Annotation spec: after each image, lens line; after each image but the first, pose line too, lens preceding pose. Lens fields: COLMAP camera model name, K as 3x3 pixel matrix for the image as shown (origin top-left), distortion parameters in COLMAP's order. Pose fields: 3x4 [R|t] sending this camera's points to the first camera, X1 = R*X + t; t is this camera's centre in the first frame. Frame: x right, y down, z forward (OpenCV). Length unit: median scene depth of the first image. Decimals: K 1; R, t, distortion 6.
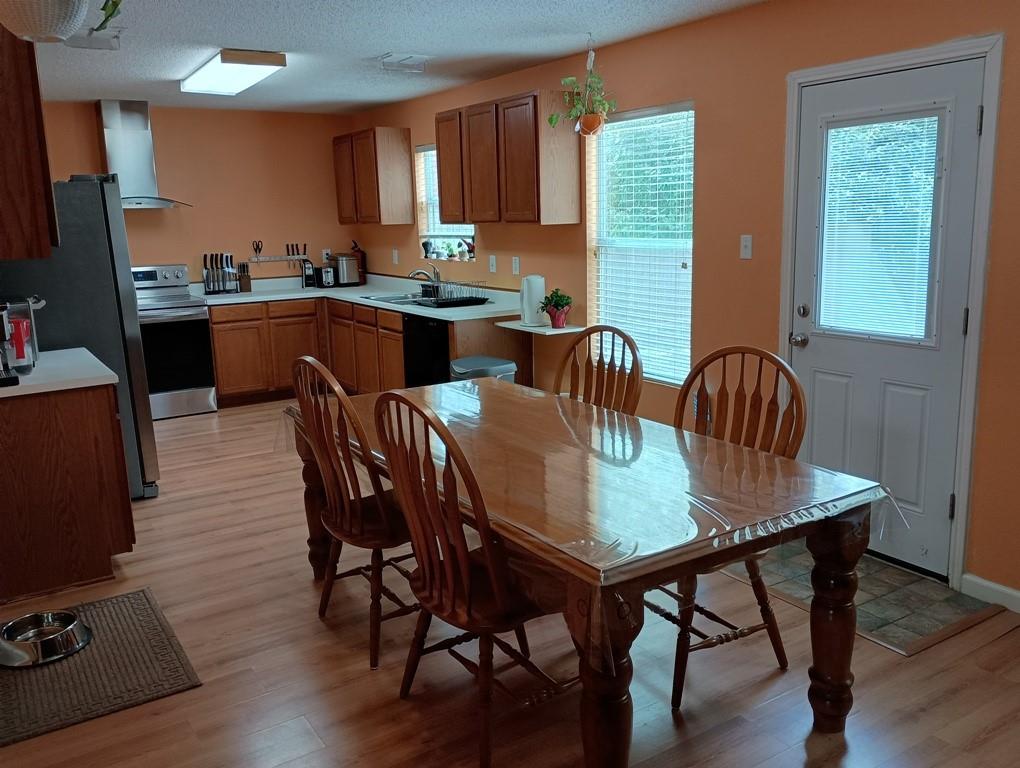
lens RADIAL K [[844.2, 0, 508.9], [0, 844.2, 376.6], [0, 0, 1]] dist [0.065579, -0.070895]
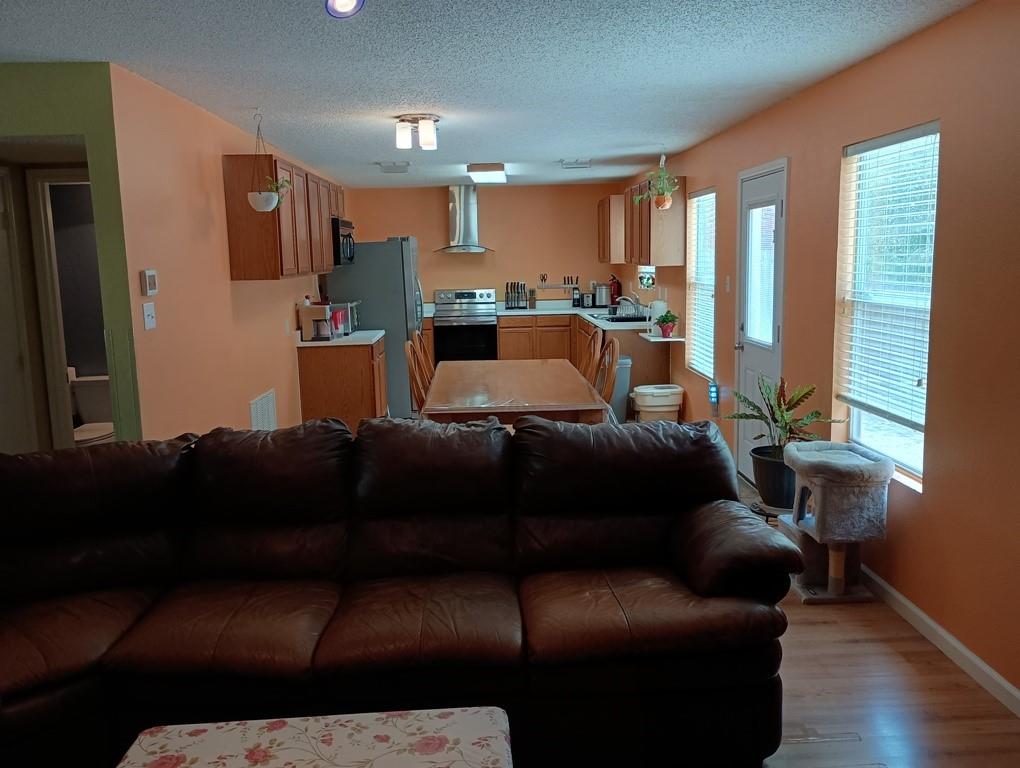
lens RADIAL K [[844.2, 0, 508.9], [0, 844.2, 376.6], [0, 0, 1]] dist [0.065579, -0.070895]
pose [[0.860844, 0.078779, -0.502734, 0.419161], [-0.097083, 0.995223, -0.010285, 0.036840], [0.499522, 0.057661, 0.864380, -0.280370]]
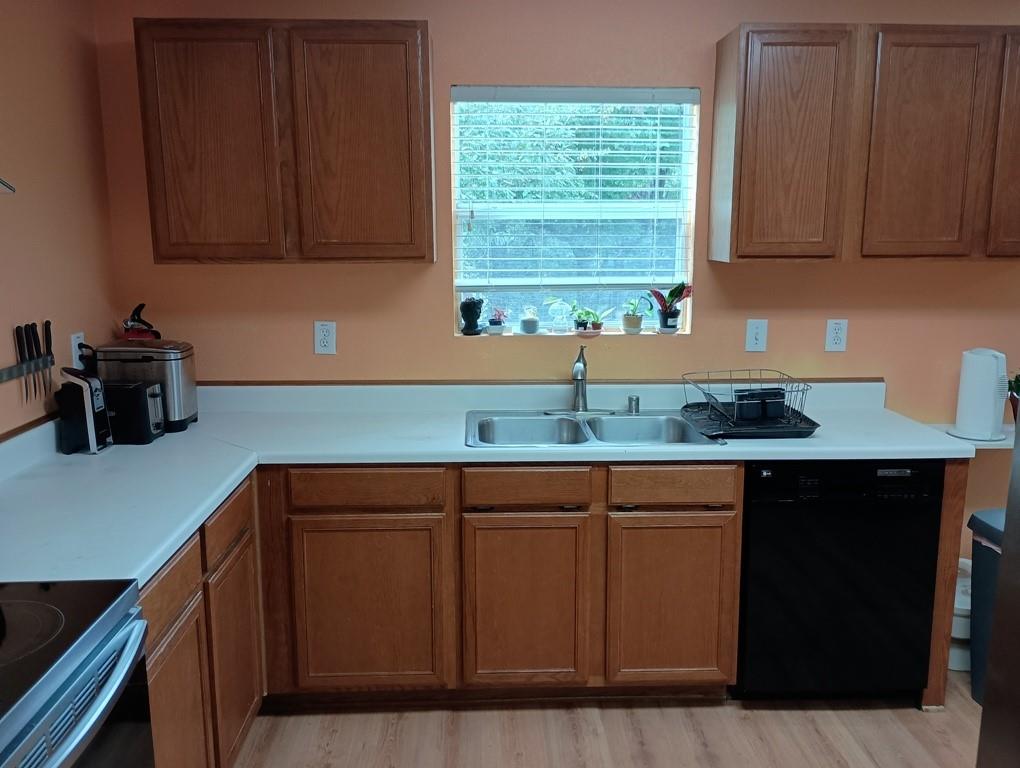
lens RADIAL K [[844.2, 0, 508.9], [0, 844.2, 376.6], [0, 0, 1]] dist [0.065579, -0.070895]
pose [[0.506486, -0.122772, 0.853463, -0.465127], [0.152332, 0.986983, 0.051578, -0.133042], [-0.848685, 0.103887, 0.518595, 0.717490]]
